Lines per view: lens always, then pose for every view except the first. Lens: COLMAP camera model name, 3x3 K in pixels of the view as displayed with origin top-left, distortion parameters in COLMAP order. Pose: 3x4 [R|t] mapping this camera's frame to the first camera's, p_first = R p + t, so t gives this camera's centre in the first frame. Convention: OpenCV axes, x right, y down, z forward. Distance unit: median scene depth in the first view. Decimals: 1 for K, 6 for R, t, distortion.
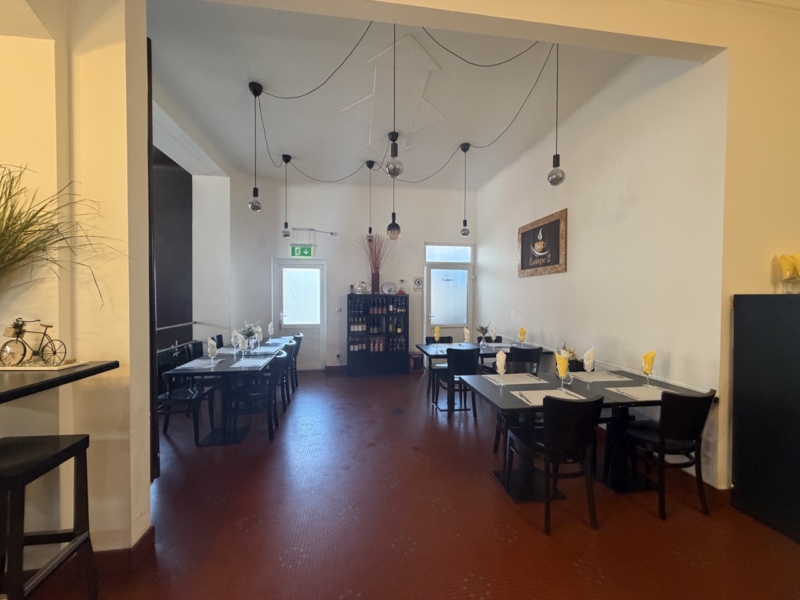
lens RADIAL K [[315.4, 0, 407.1], [0, 315.4, 302.2], [0, 0, 1]] dist [-0.000697, 0.000367]
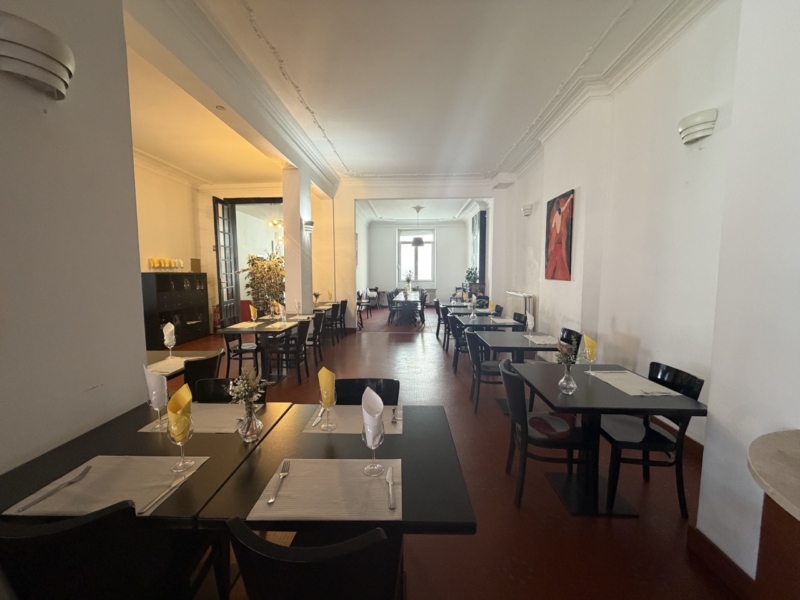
lens RADIAL K [[315.4, 0, 404.5], [0, 315.4, 298.2], [0, 0, 1]] dist [-0.000697, 0.000367]
pose [[0.223100, -0.083301, 0.971230, -0.583563], [0.022860, 0.996515, 0.080218, 0.015824], [-0.974528, 0.004305, 0.224226, -0.998105]]
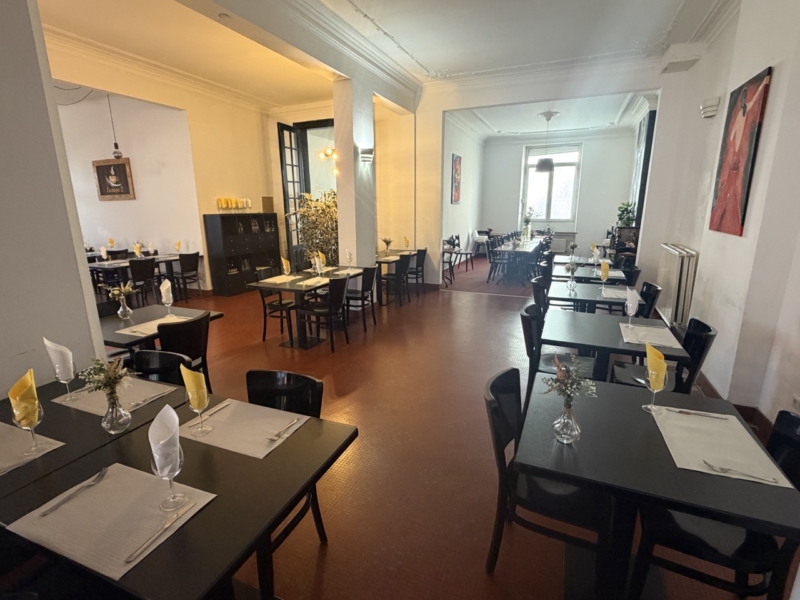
lens RADIAL K [[396.5, 0, 402.8], [0, 396.5, 302.7], [0, 0, 1]] dist [-0.003191, 0.001247]
pose [[0.552216, -0.205664, 0.807936, -0.442944], [0.025953, 0.972866, 0.229909, -0.014753], [-0.833297, -0.105991, 0.542570, -1.189221]]
